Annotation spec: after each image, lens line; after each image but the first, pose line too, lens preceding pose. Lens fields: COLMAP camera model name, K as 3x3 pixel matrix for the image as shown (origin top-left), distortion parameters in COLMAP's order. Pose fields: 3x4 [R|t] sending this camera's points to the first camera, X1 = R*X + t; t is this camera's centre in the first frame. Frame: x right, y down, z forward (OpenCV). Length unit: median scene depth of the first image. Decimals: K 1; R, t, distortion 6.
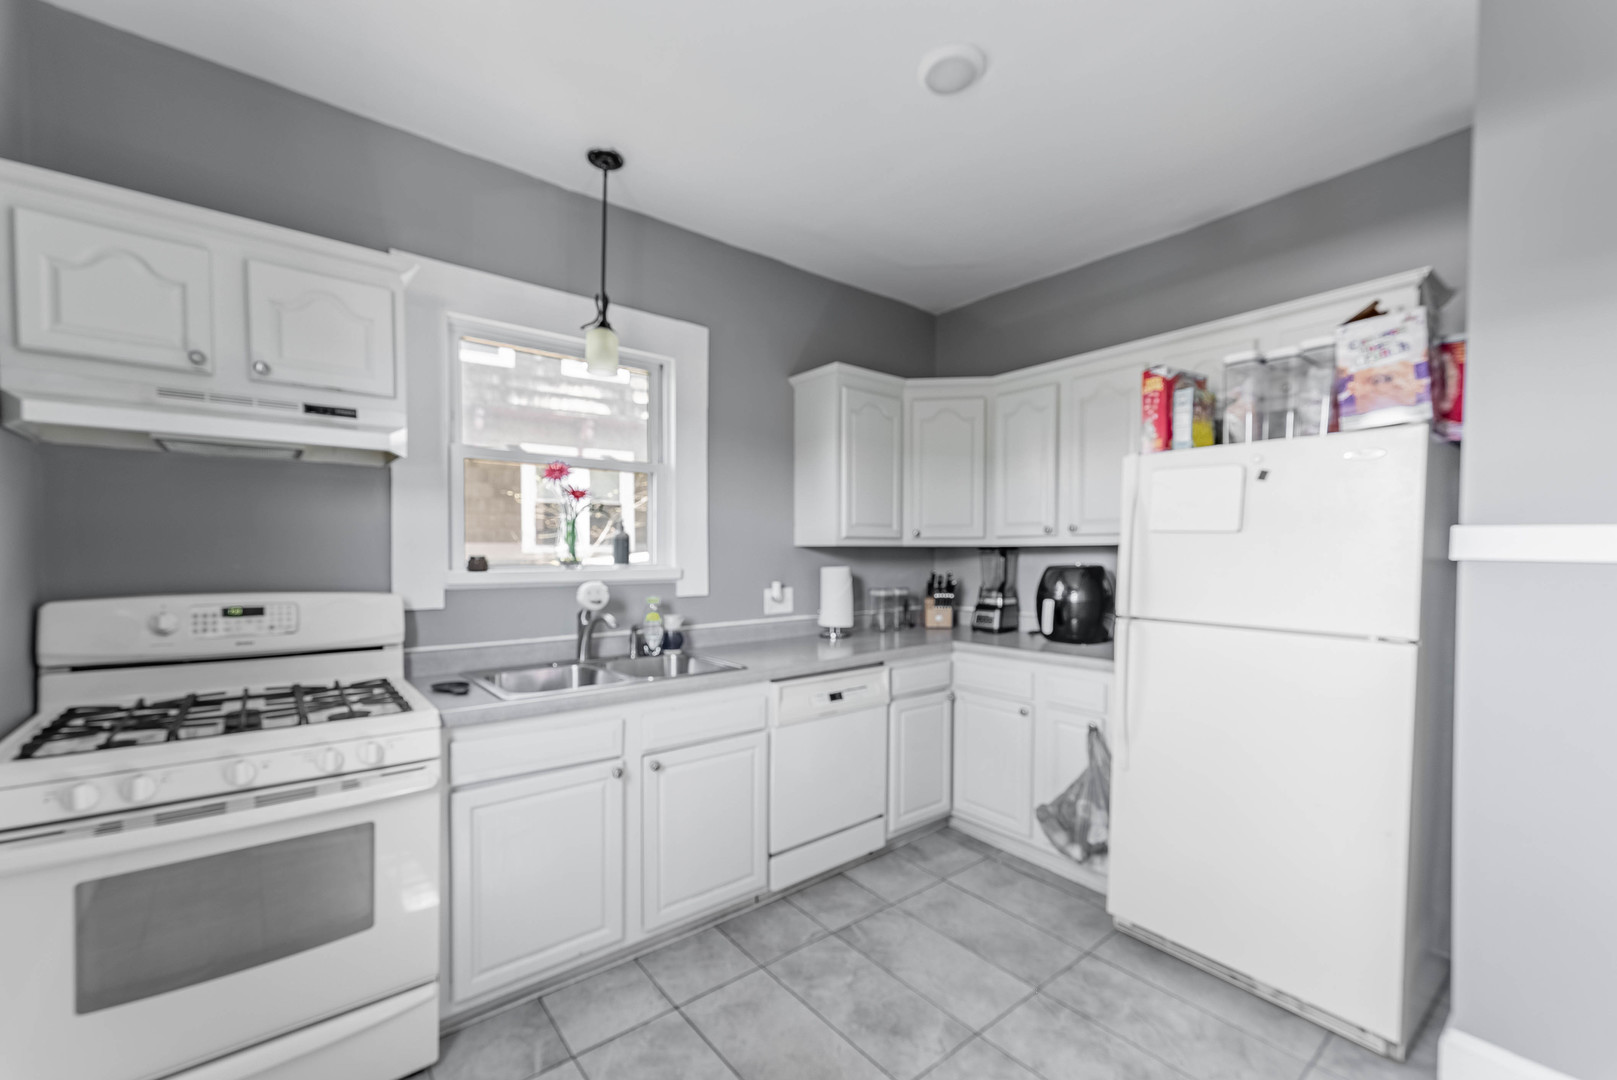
lens RADIAL K [[669.3, 0, 798.6], [0, 669.3, 546.4], [0, 0, 1]] dist [0.001944, -0.002311]
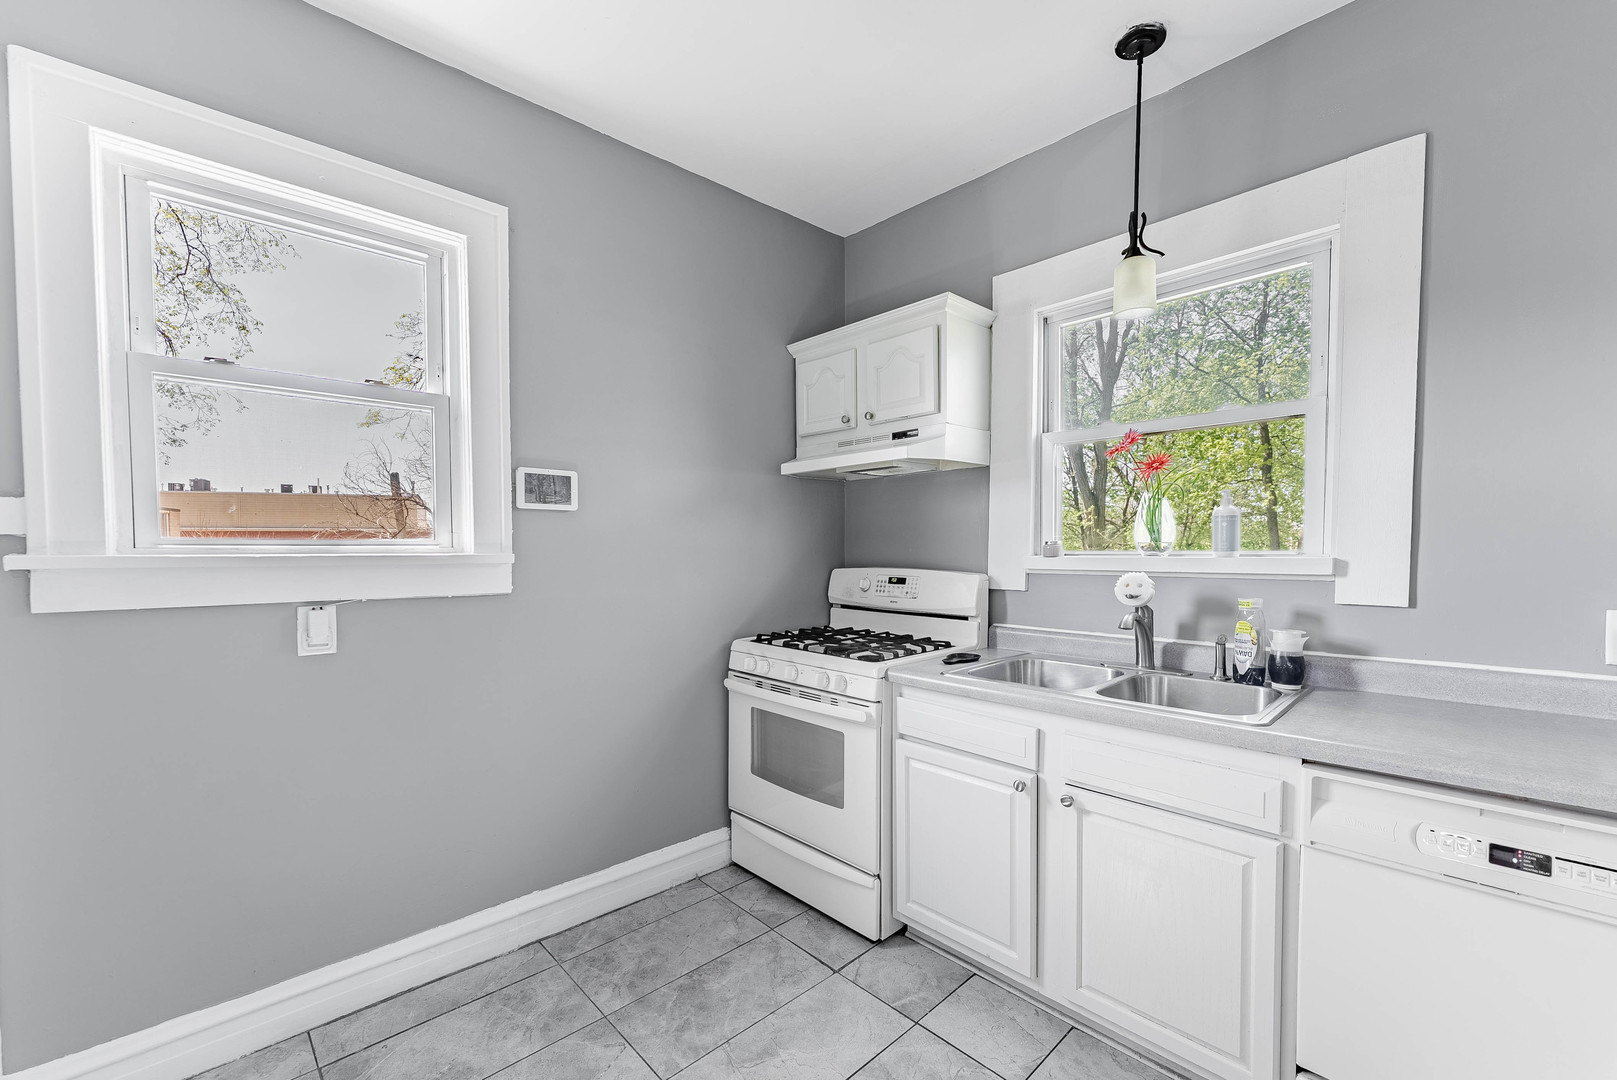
lens RADIAL K [[669.3, 0, 798.9], [0, 669.3, 546.7], [0, 0, 1]] dist [0.001944, -0.002311]
pose [[0.063154, 0.000427, -0.998004, 0.611888], [0.018012, 0.999837, 0.001568, 0.016623], [0.997841, -0.018075, 0.063135, 0.679625]]
